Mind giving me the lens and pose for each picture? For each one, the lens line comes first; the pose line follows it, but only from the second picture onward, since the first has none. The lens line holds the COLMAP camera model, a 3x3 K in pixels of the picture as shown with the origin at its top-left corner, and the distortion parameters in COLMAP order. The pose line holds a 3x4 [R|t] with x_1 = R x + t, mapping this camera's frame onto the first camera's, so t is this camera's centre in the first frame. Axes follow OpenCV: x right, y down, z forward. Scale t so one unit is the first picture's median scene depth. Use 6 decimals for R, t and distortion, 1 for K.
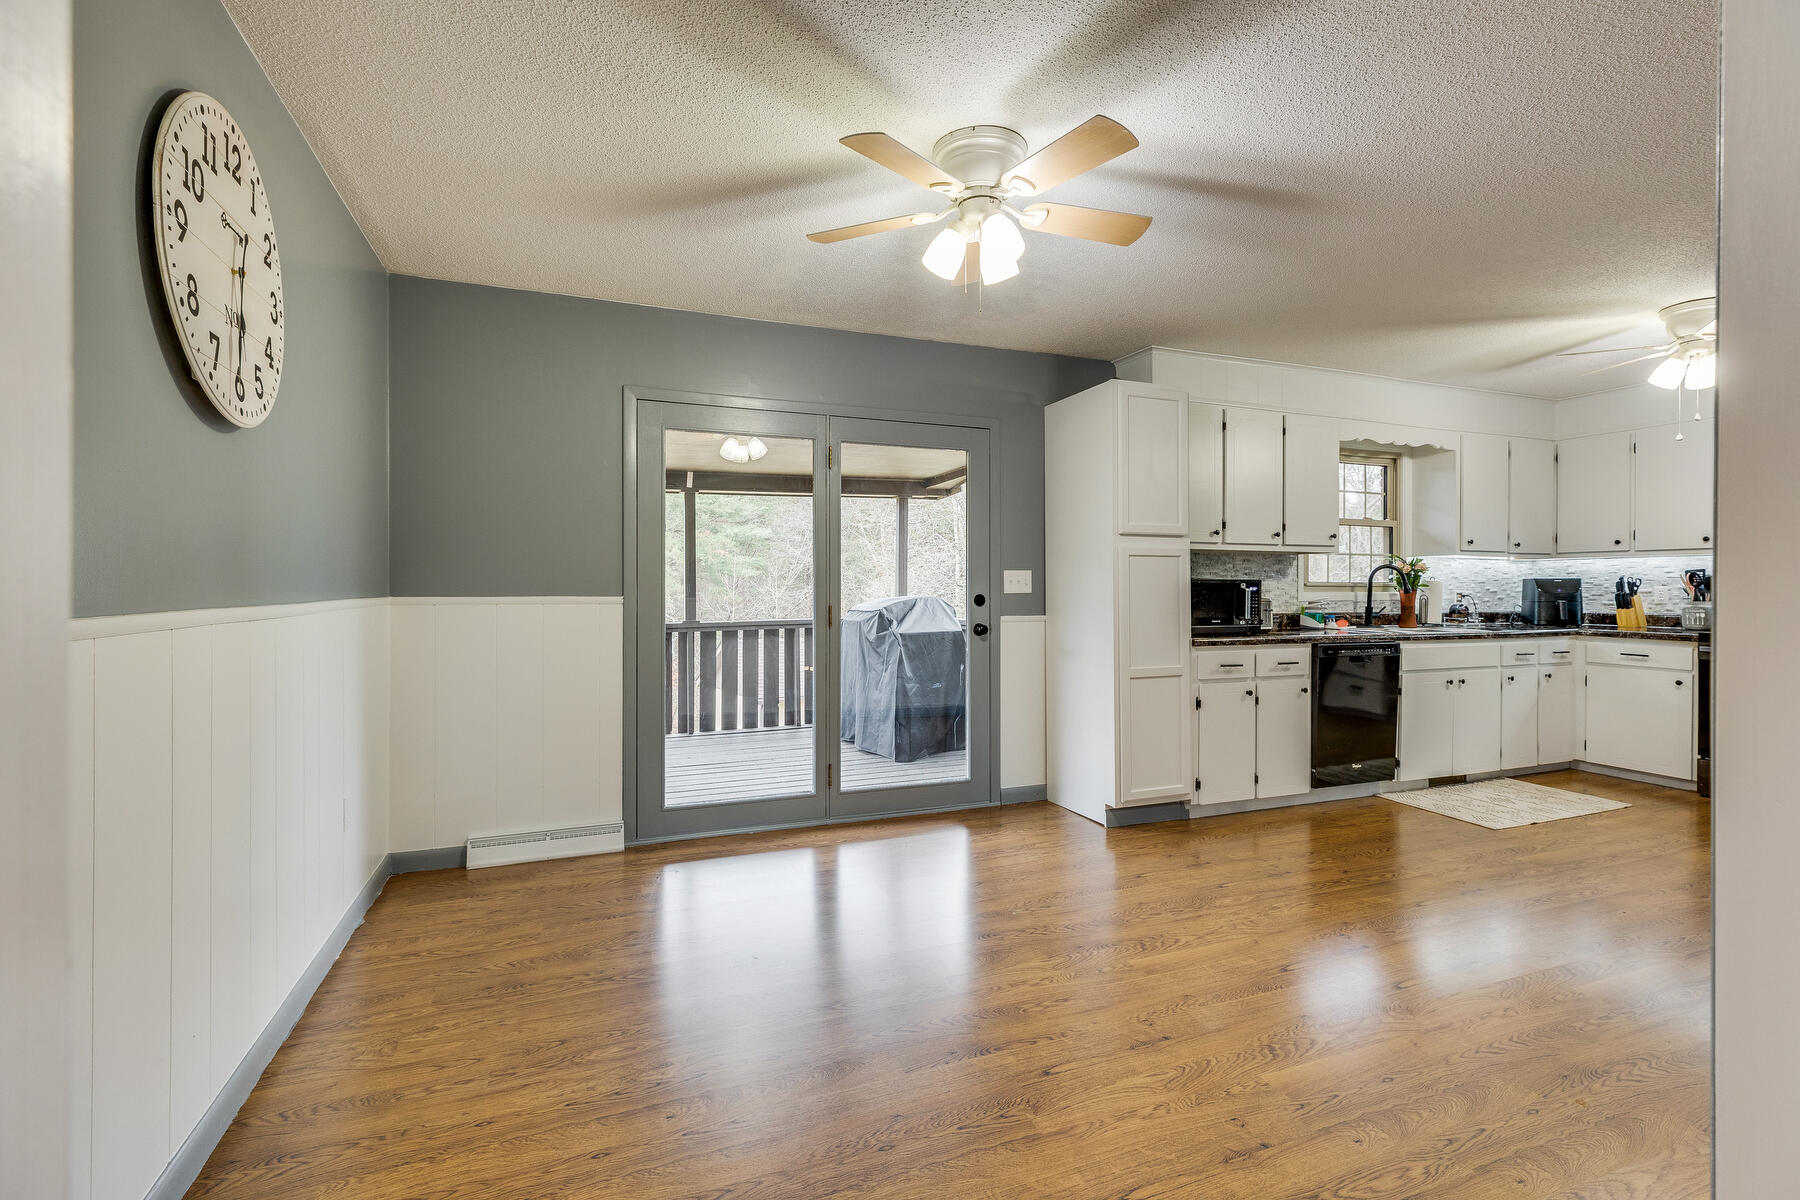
lens RADIAL K [[808.5, 0, 900.7], [0, 808.5, 590.5], [0, 0, 1]] dist [0.001634, -0.000012]
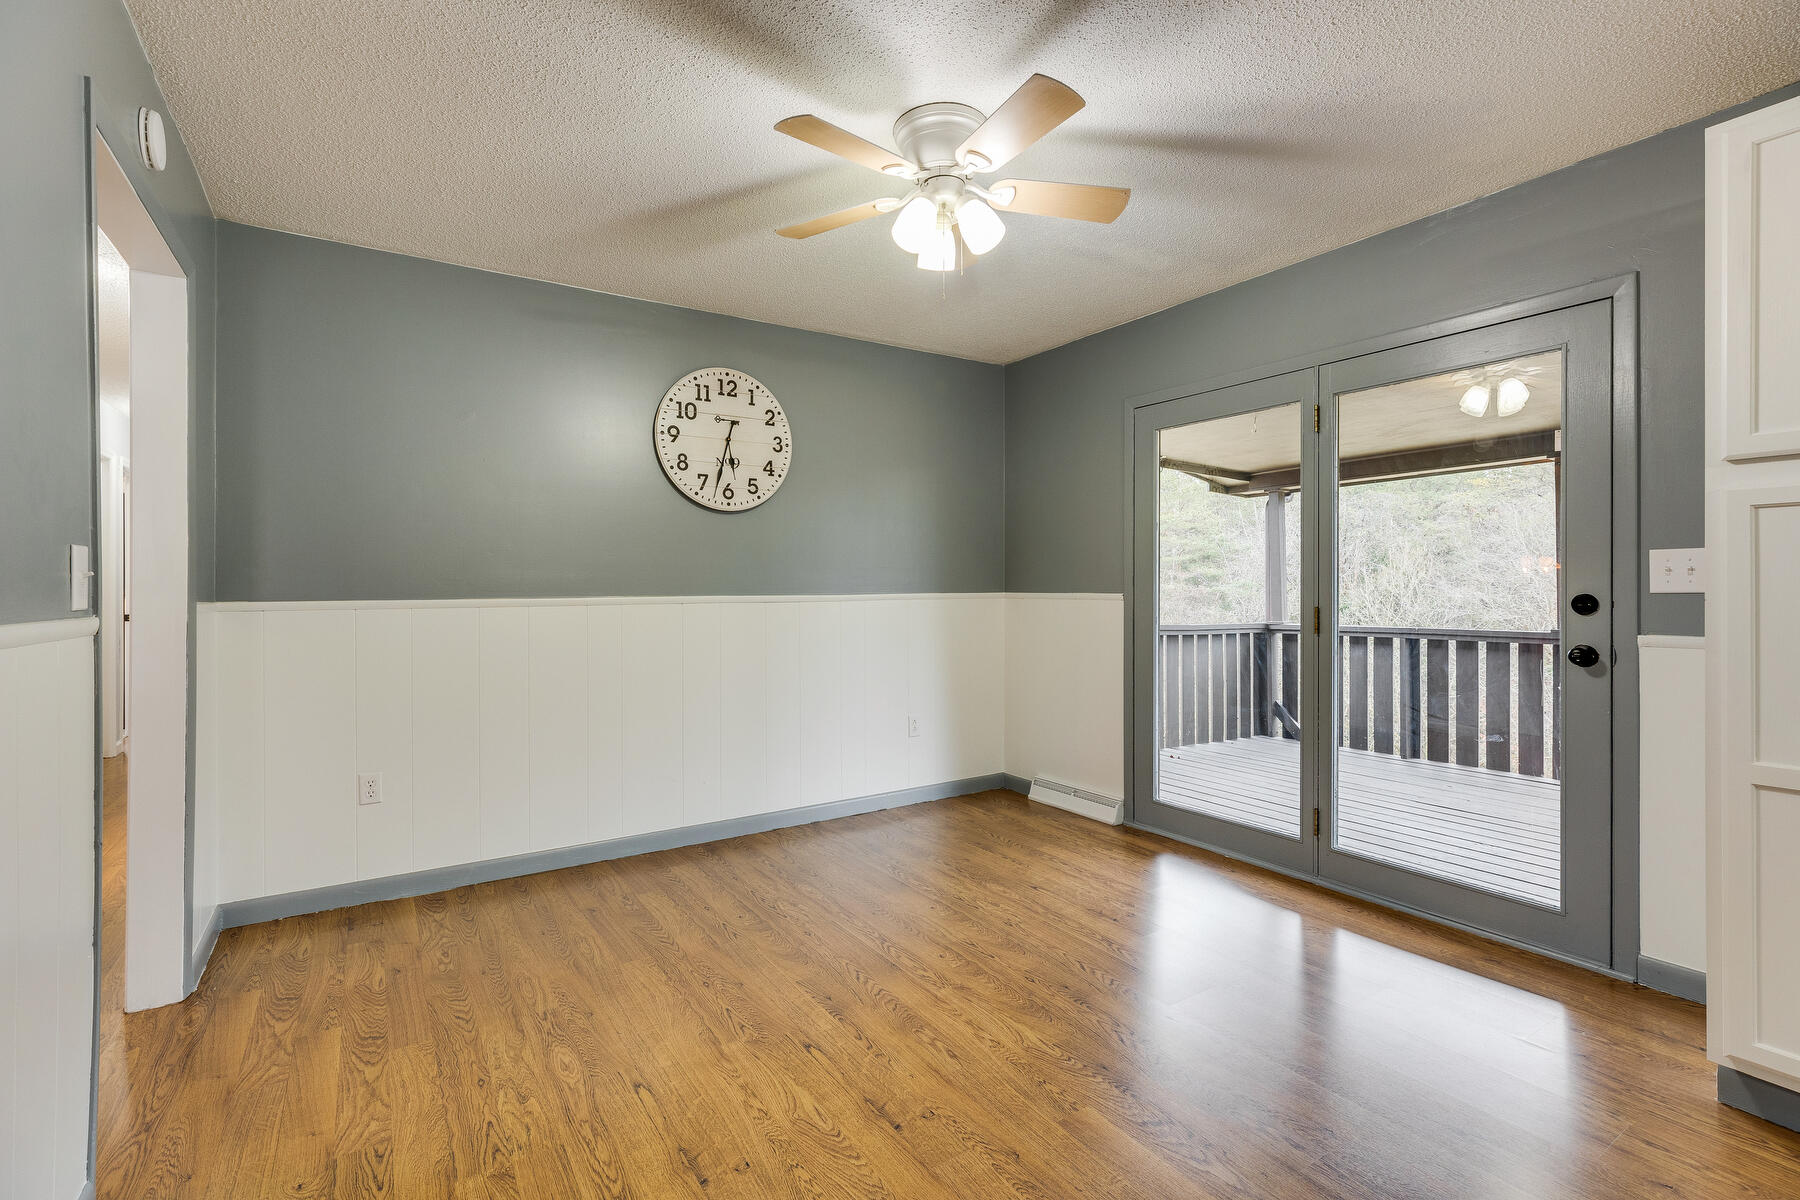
lens RADIAL K [[808.5, 0, 900.7], [0, 808.5, 590.5], [0, 0, 1]] dist [0.001634, -0.000012]
pose [[0.202405, 0.000378, -0.979302, 0.490352], [-0.001532, 0.999999, 0.000069, 0.002582], [0.979301, 0.001486, 0.202405, 0.360649]]
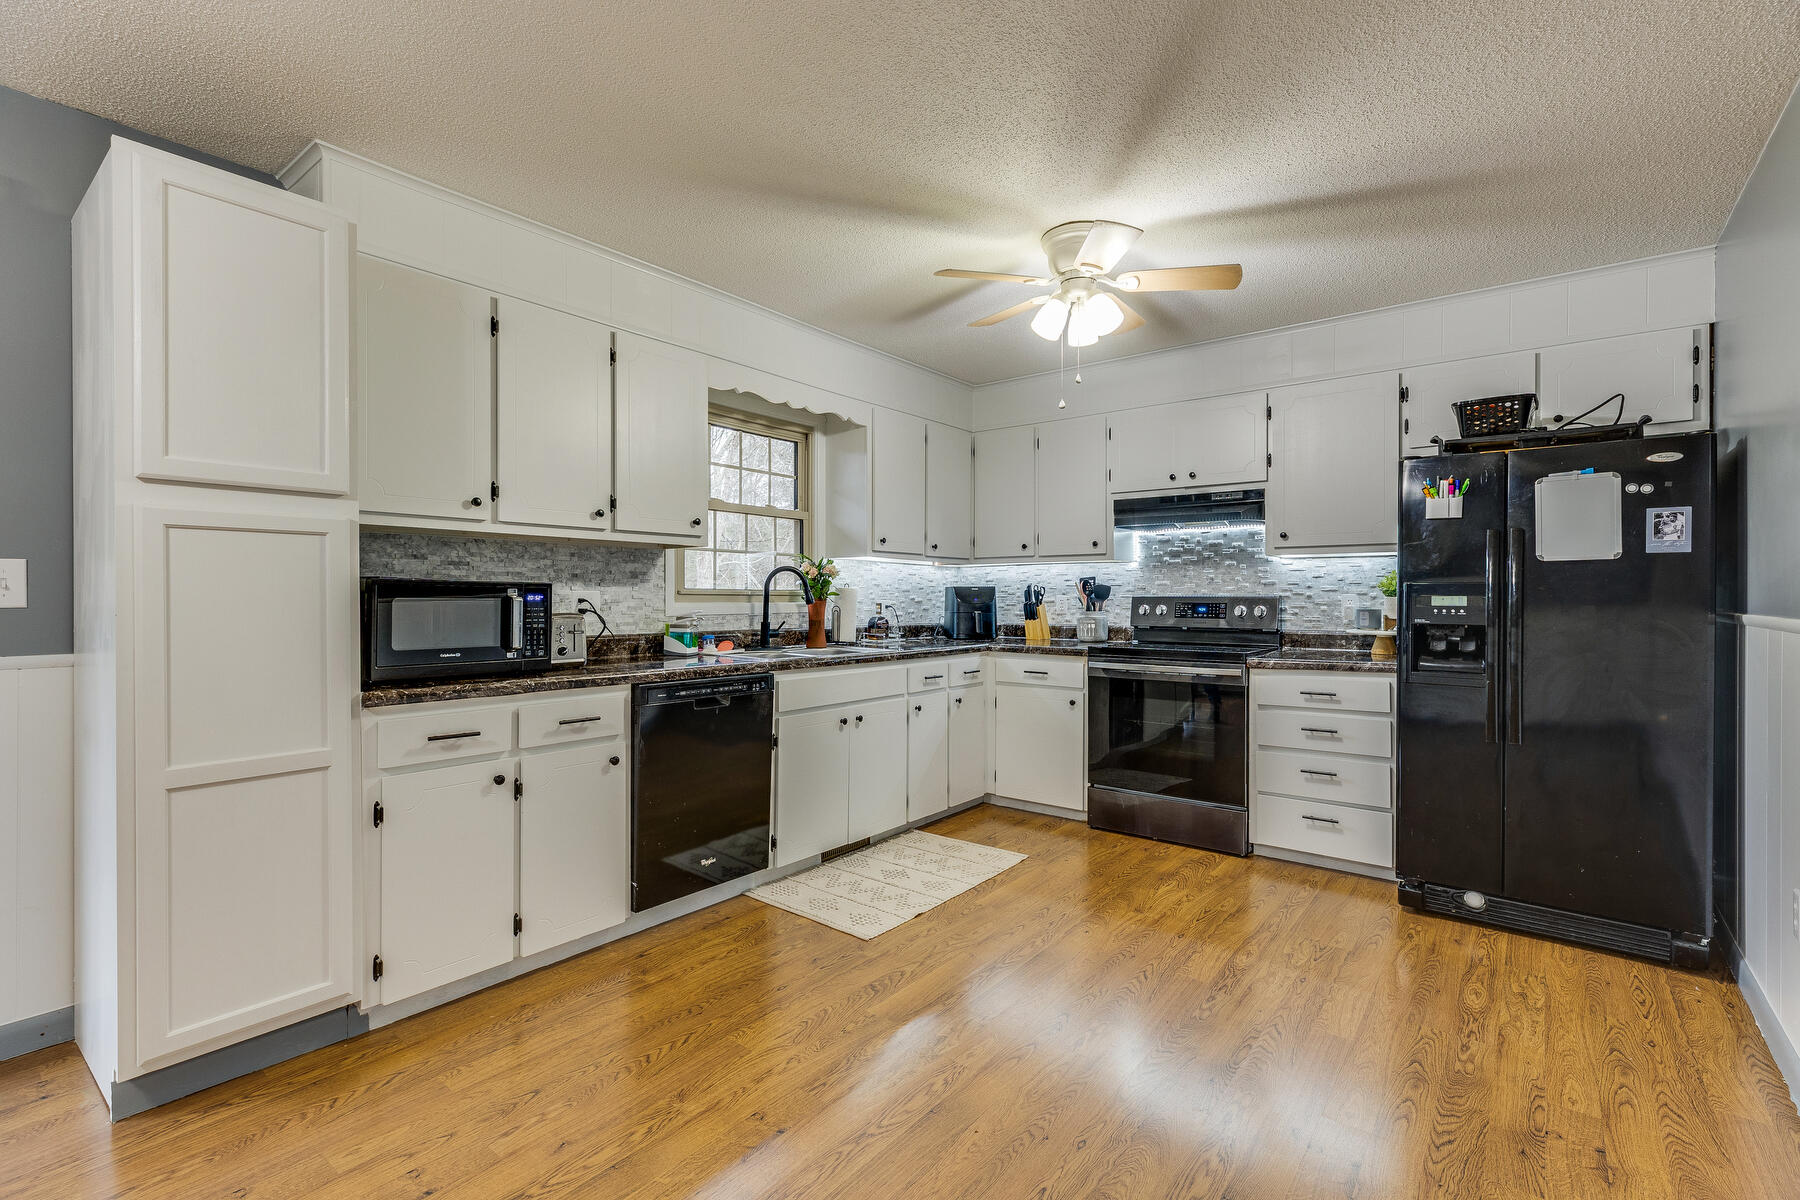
lens RADIAL K [[804.3, 0, 900.0], [0, 804.3, 600.0], [0, 0, 1]] dist [0.009819, -0.000426]
pose [[0.864693, -0.002071, 0.502296, 0.326742], [0.003333, 0.999993, -0.001613, 0.001304], [-0.502290, 0.003069, 0.864694, 0.304951]]
